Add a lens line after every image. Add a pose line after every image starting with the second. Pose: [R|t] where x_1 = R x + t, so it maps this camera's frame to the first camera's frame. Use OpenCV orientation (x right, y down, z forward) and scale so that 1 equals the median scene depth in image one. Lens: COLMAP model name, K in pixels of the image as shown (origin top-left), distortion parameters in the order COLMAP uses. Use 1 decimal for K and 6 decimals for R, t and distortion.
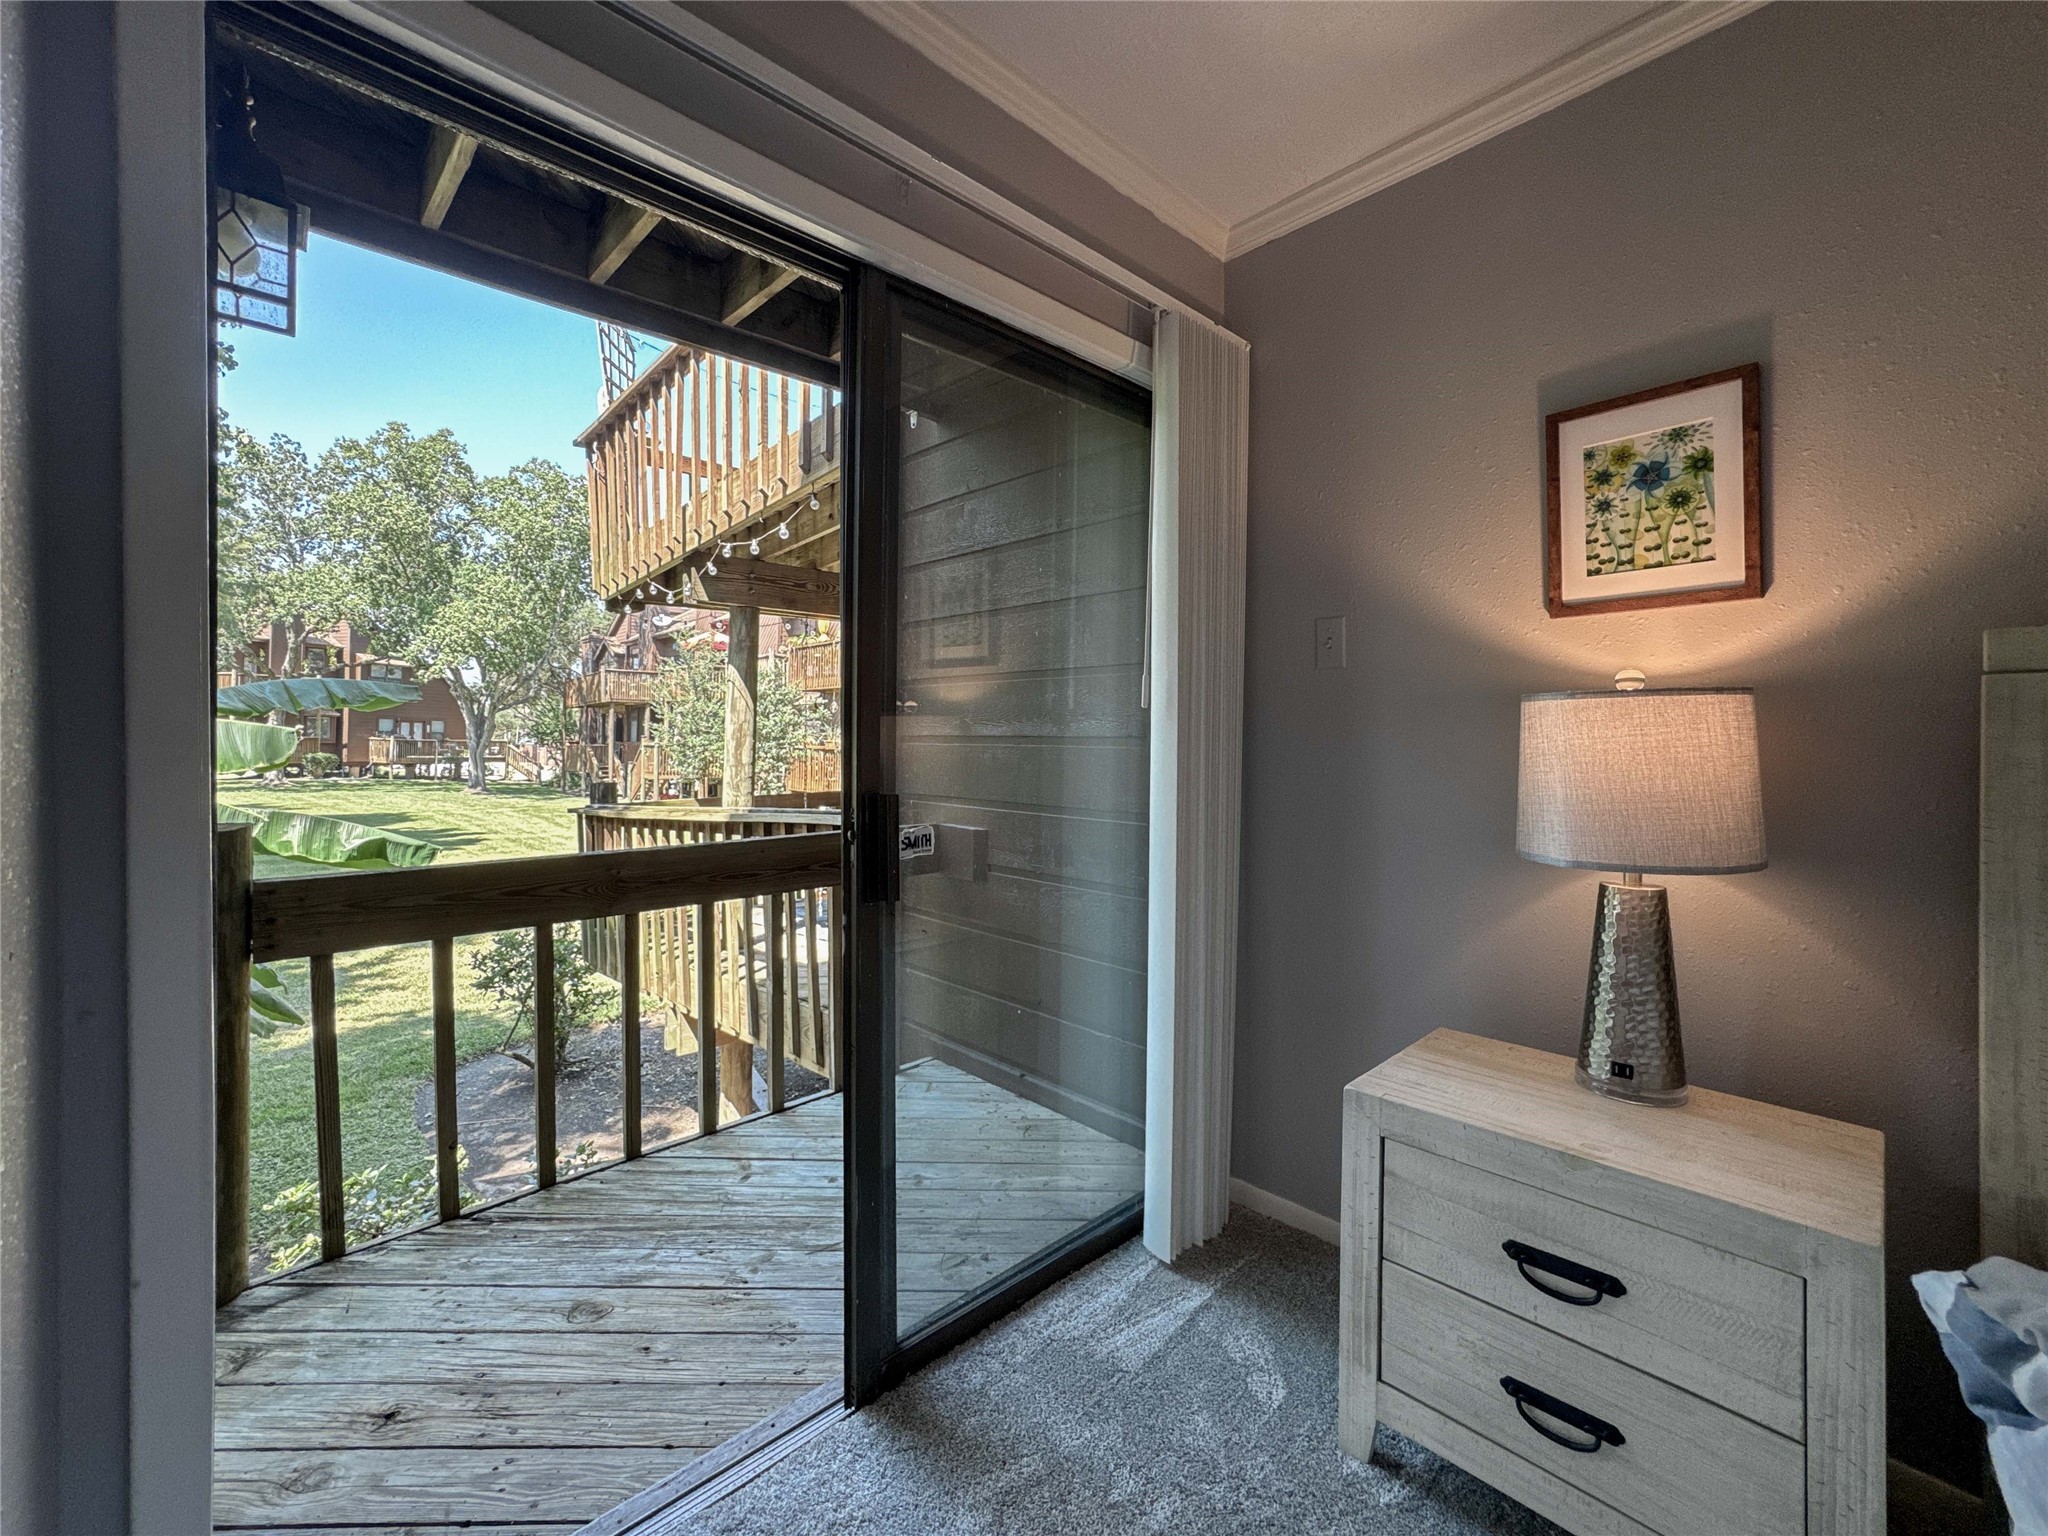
lens RADIAL K [[837.3, 0, 1028.7], [0, 837.3, 751.5], [0, 0, 1]] dist [0.000424, 0.000465]
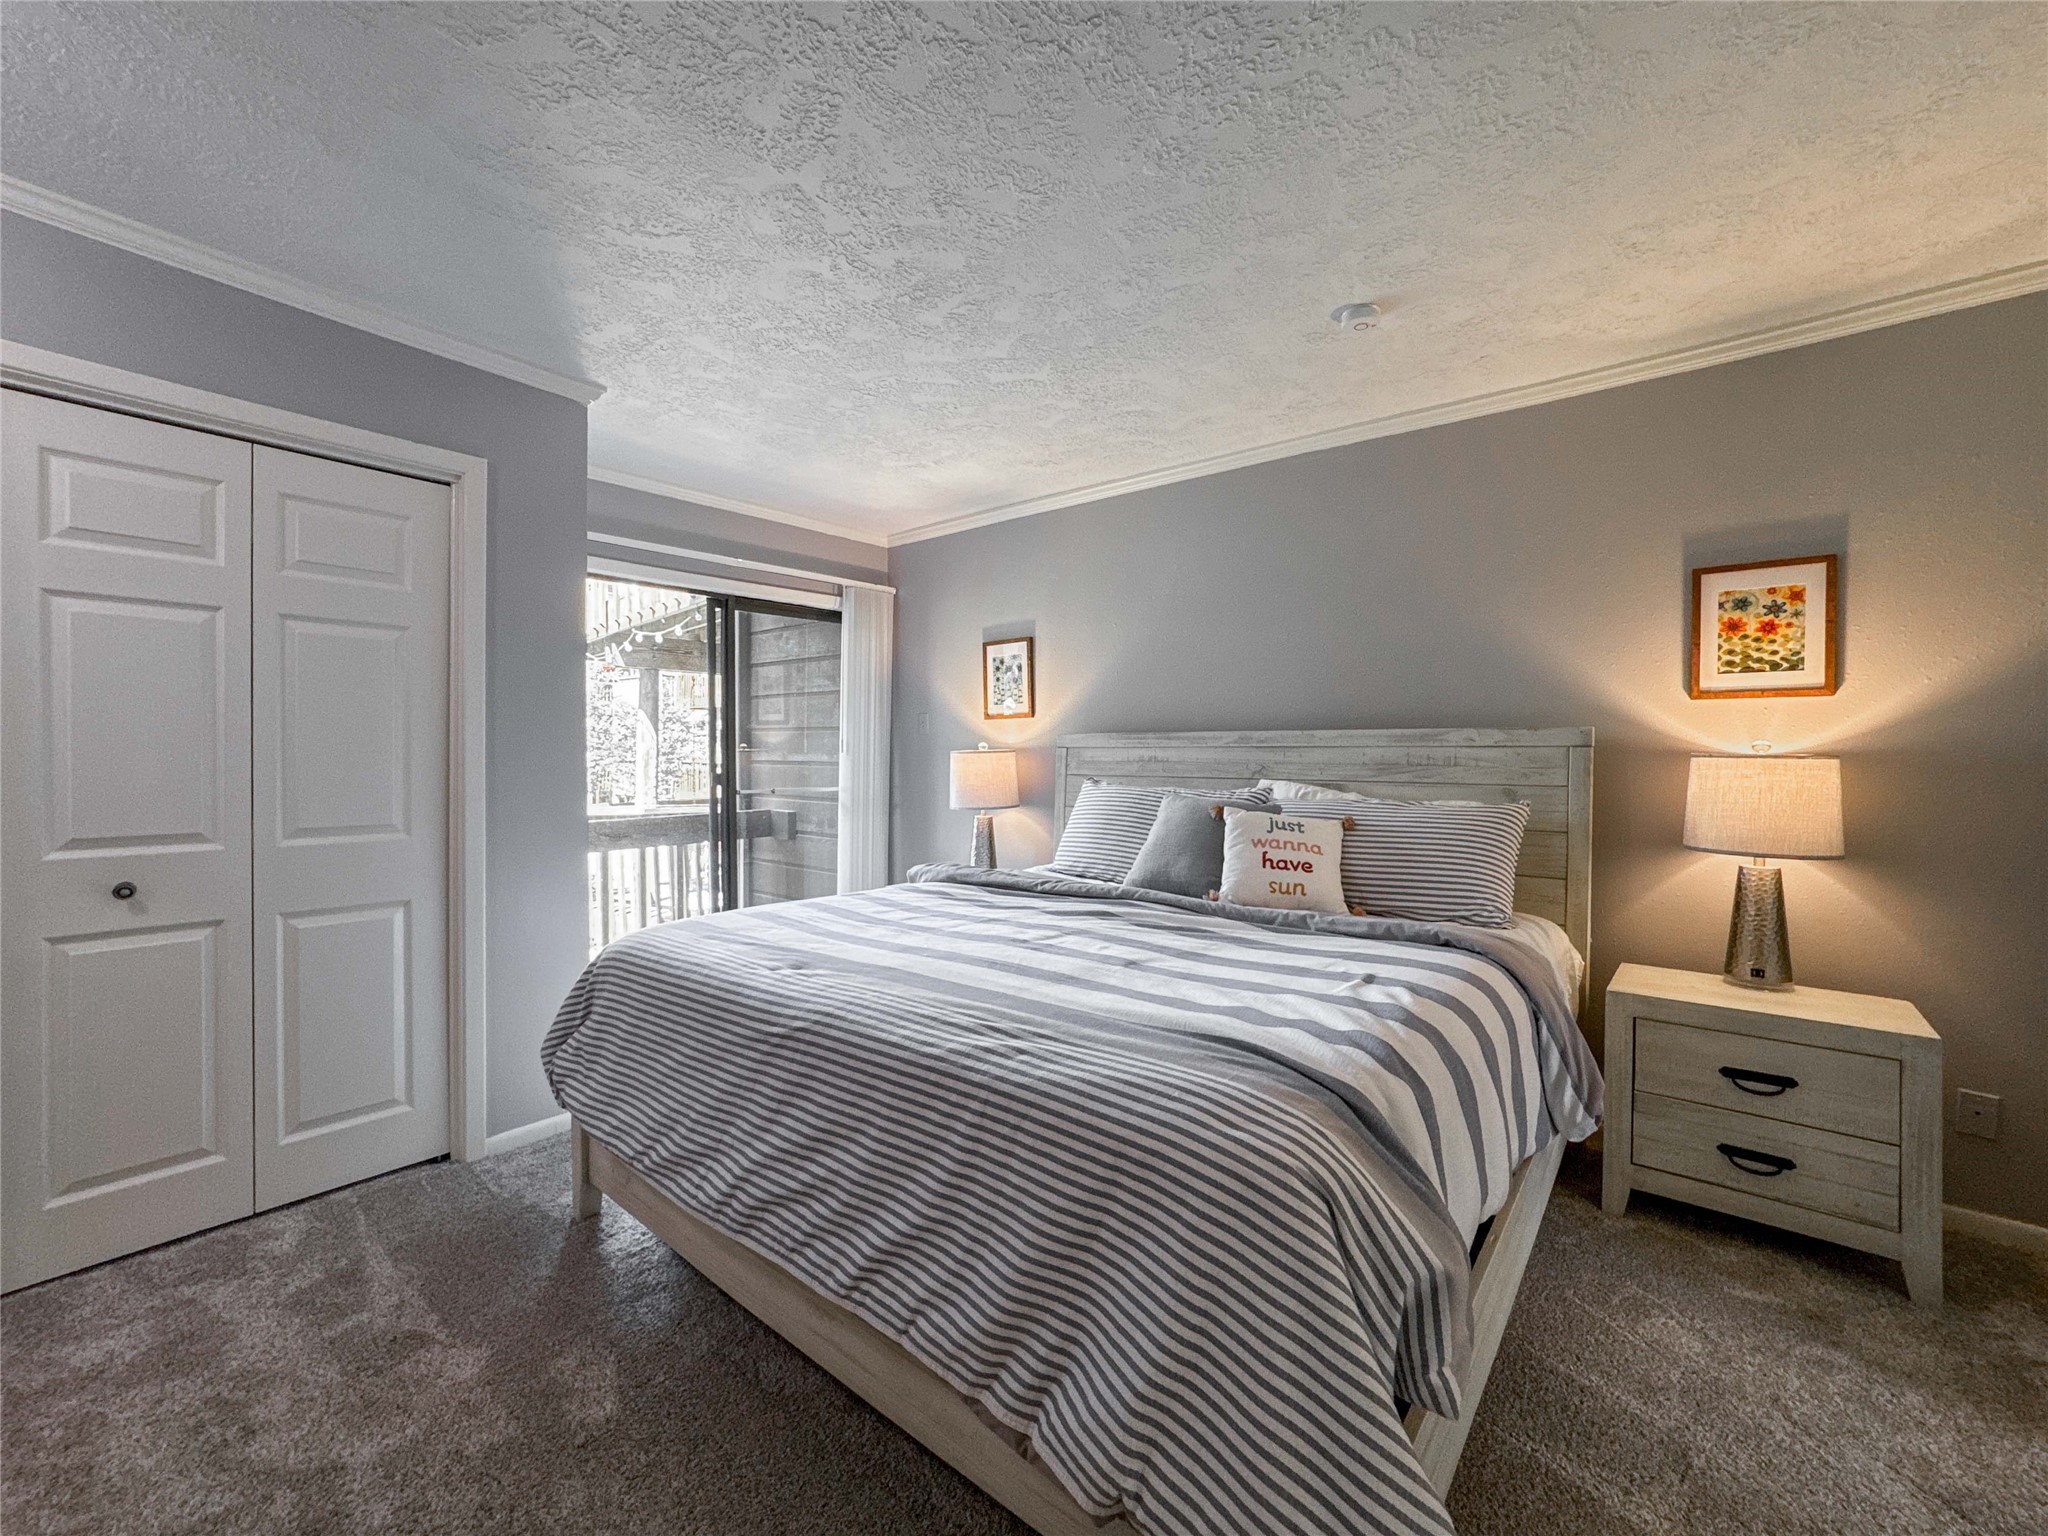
lens RADIAL K [[837.3, 0, 1006.8], [0, 837.3, 776.0], [0, 0, 1]] dist [0.000424, 0.000465]
pose [[0.995243, -0.007564, 0.097128, 0.234210], [0.005988, 0.999846, 0.016507, -0.012999], [-0.097238, -0.015847, 0.995135, -0.883937]]
